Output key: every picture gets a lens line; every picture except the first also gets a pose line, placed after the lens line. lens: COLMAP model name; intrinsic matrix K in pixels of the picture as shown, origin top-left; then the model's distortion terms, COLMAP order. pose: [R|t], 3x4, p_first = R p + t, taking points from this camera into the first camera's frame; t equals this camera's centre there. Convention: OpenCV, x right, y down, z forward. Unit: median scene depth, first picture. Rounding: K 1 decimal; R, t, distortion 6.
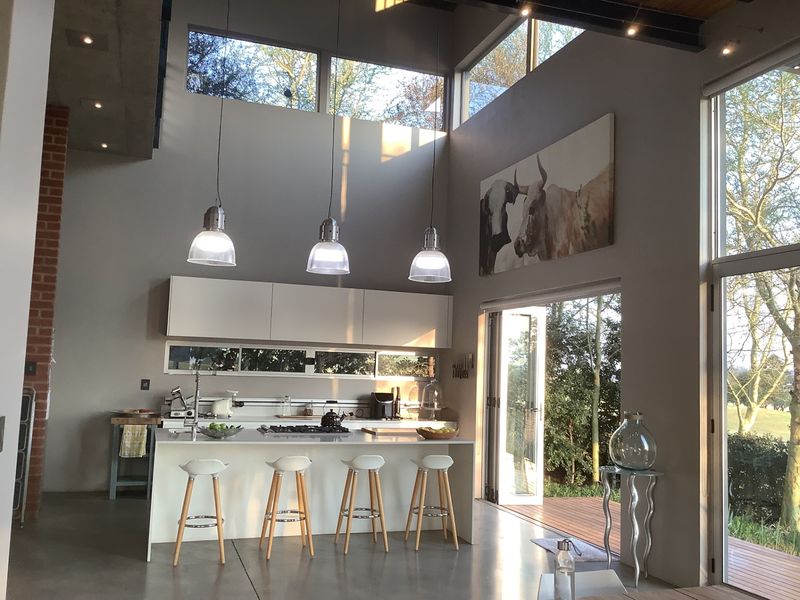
lens RADIAL K [[723.8, 0, 399.3], [0, 723.8, 304.2], [0, 0, 1]] dist [0.110481, -0.218616]
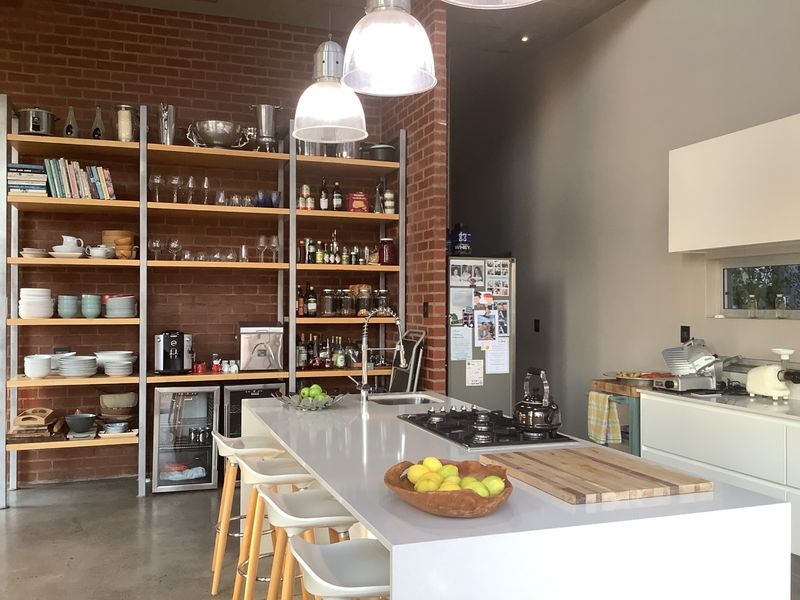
lens RADIAL K [[723.8, 0, 399.3], [0, 723.8, 304.2], [0, 0, 1]] dist [0.110481, -0.218616]
pose [[0.007665, -0.033977, -0.999393, 0.265657], [0.090011, 0.995389, -0.033151, 0.080984], [0.995911, -0.089702, 0.010688, 0.734814]]
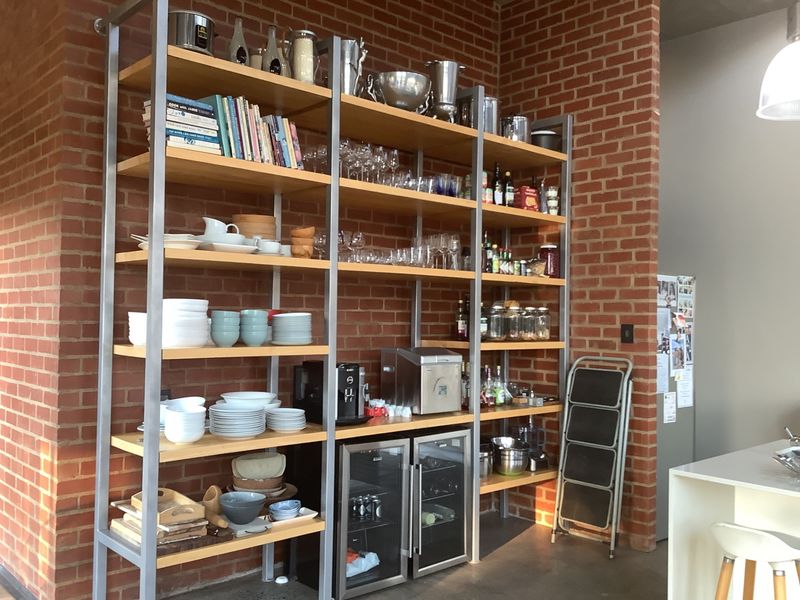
lens RADIAL K [[723.8, 0, 399.3], [0, 723.8, 304.2], [0, 0, 1]] dist [0.110481, -0.218616]
pose [[0.392769, -0.043960, -0.918586, 0.049426], [0.082870, 0.996485, -0.012254, 0.037417], [0.915896, -0.071310, 0.395031, 0.396779]]
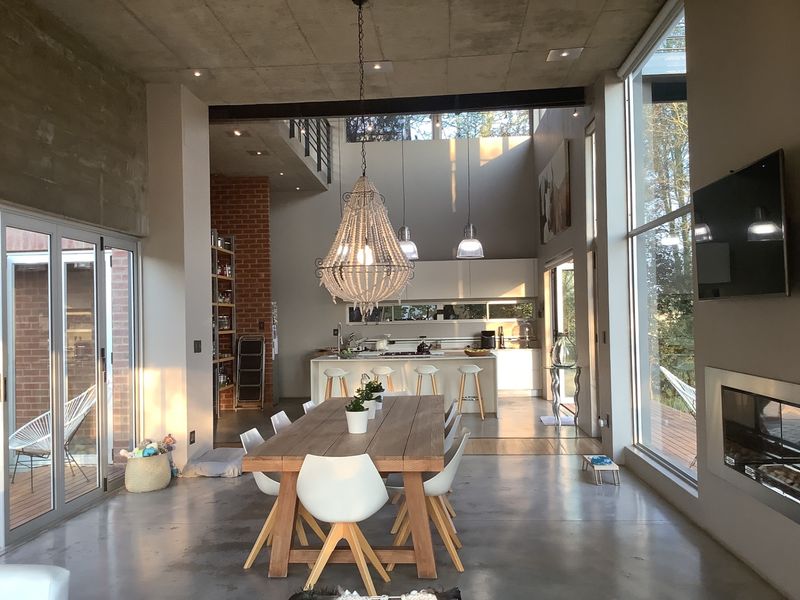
lens RADIAL K [[723.8, 0, 399.3], [0, 723.8, 304.2], [0, 0, 1]] dist [0.110481, -0.218616]
pose [[0.923207, -0.063664, -0.378994, 0.380607], [0.090103, 0.994552, 0.052417, -0.022217], [0.373592, -0.082540, 0.923913, -0.406291]]
